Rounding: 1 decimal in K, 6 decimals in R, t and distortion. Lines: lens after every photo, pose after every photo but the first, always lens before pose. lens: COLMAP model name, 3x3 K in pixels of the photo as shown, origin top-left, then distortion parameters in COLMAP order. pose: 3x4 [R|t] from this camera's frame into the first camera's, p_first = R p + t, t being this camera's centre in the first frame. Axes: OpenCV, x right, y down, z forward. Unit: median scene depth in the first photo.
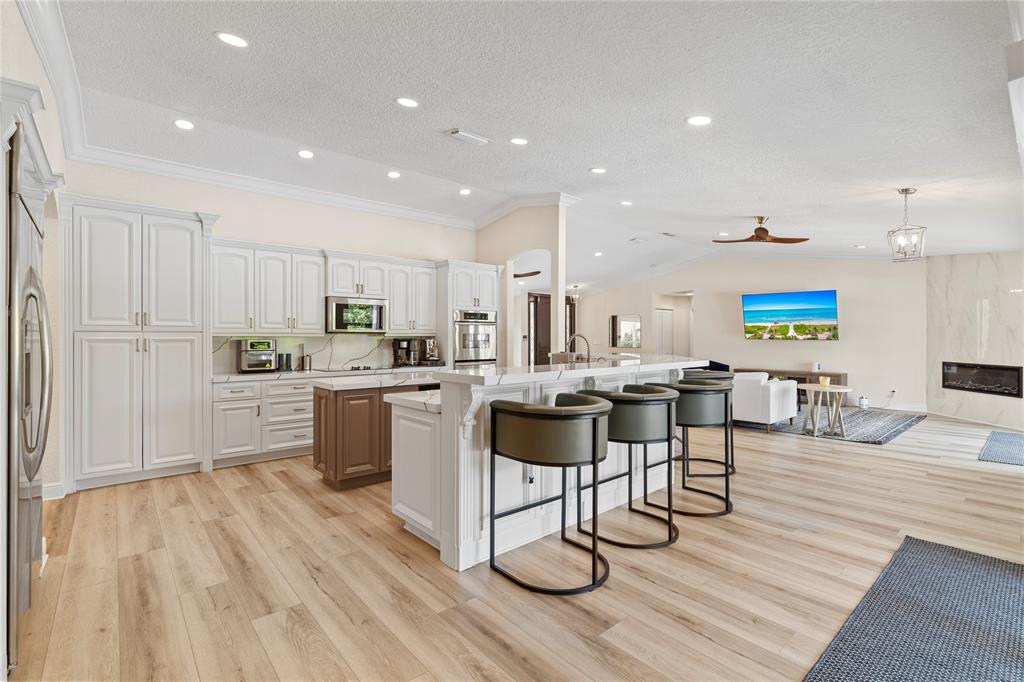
lens RADIAL K [[462.4, 0, 512.4], [0, 462.4, 337.7], [0, 0, 1]] dist [0.000359, 0.000148]
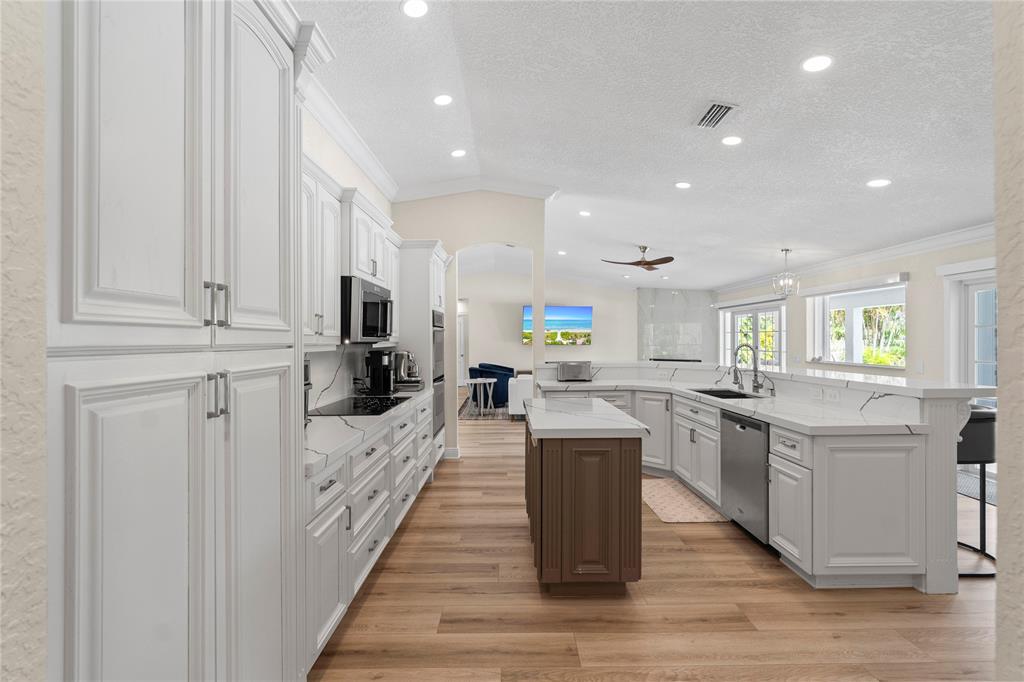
lens RADIAL K [[462.4, 0, 512.4], [0, 462.4, 337.7], [0, 0, 1]] dist [0.000359, 0.000148]
pose [[0.649632, 0.000087, 0.760249, -0.738515], [0.005630, 0.999972, -0.004925, -0.014406], [-0.760228, 0.007480, 0.649613, 0.545670]]
